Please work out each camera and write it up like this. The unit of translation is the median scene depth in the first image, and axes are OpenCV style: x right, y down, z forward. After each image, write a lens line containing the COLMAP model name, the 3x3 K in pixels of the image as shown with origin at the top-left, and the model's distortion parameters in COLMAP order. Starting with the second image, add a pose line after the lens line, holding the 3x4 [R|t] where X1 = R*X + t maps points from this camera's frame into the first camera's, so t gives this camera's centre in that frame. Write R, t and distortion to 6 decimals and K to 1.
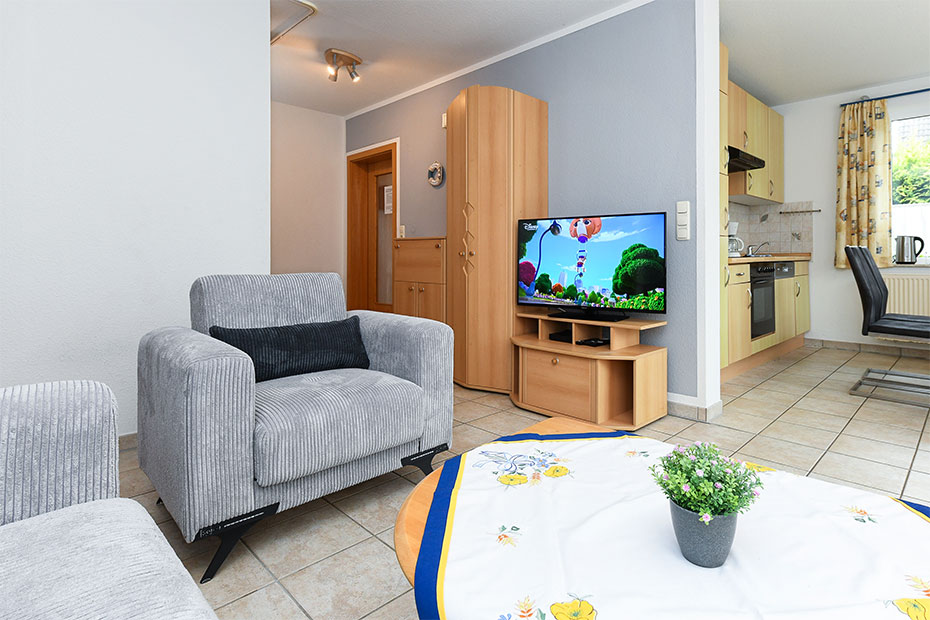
lens RADIAL K [[511.1, 0, 501.5], [0, 511.1, 252.0], [0, 0, 1]] dist [-0.010020, -0.001876]
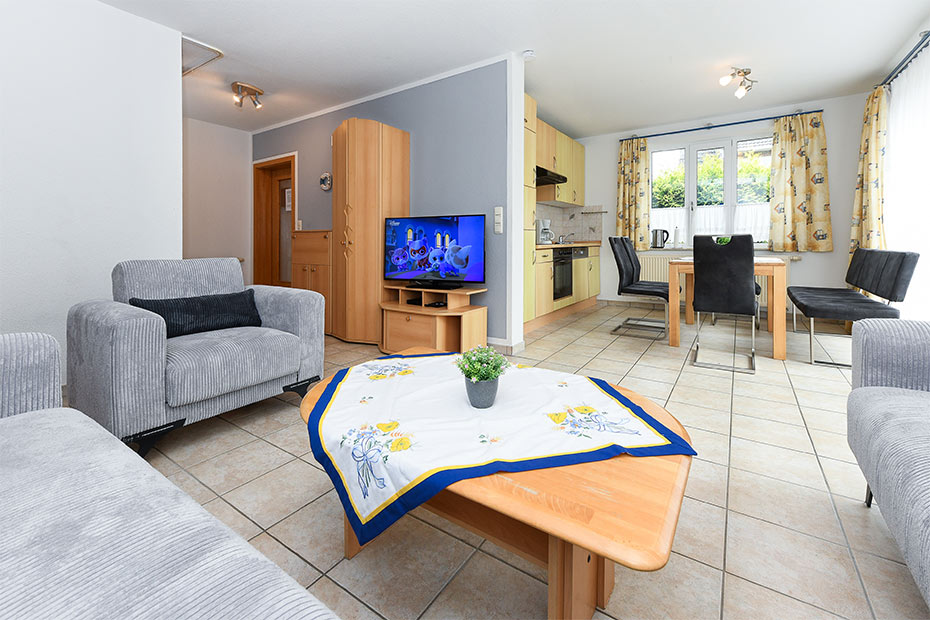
lens RADIAL K [[396.3, 0, 473.0], [0, 396.3, 242.2], [0, 0, 1]] dist [-0.003386, -0.000401]
pose [[0.980055, -0.001874, 0.198719, 0.050384], [0.000582, 0.999978, 0.006562, -0.004339], [-0.198727, -0.006316, 0.980035, -0.092702]]
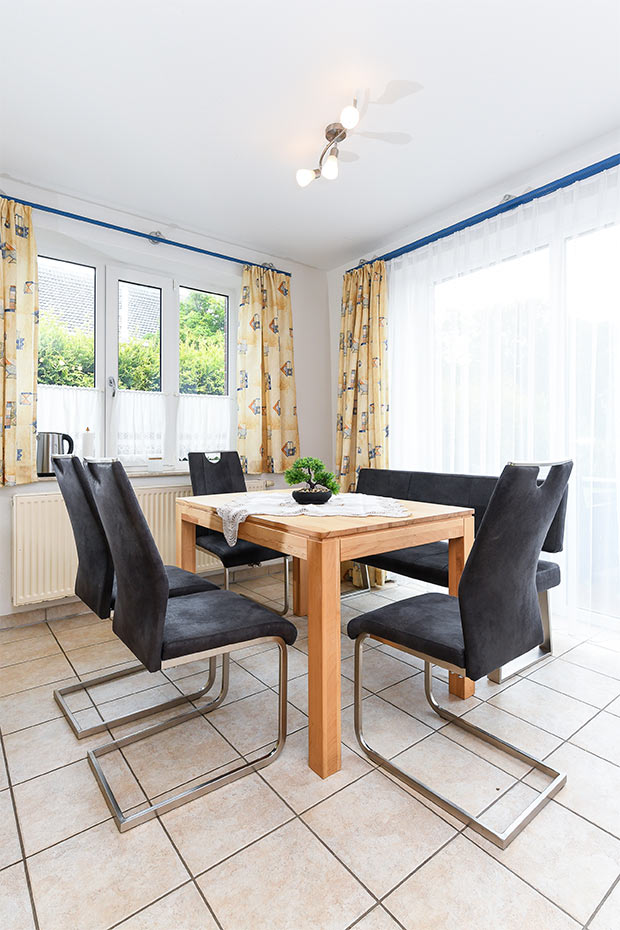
lens RADIAL K [[477.3, 0, 310.9], [0, 477.3, 444.7], [0, 0, 1]] dist [0.000811, 0.000590]
pose [[0.124883, 0.003423, 0.992166, 0.487903], [-0.009416, 0.999953, -0.002265, -0.037928], [-0.992127, -0.009059, 0.124909, 1.255193]]
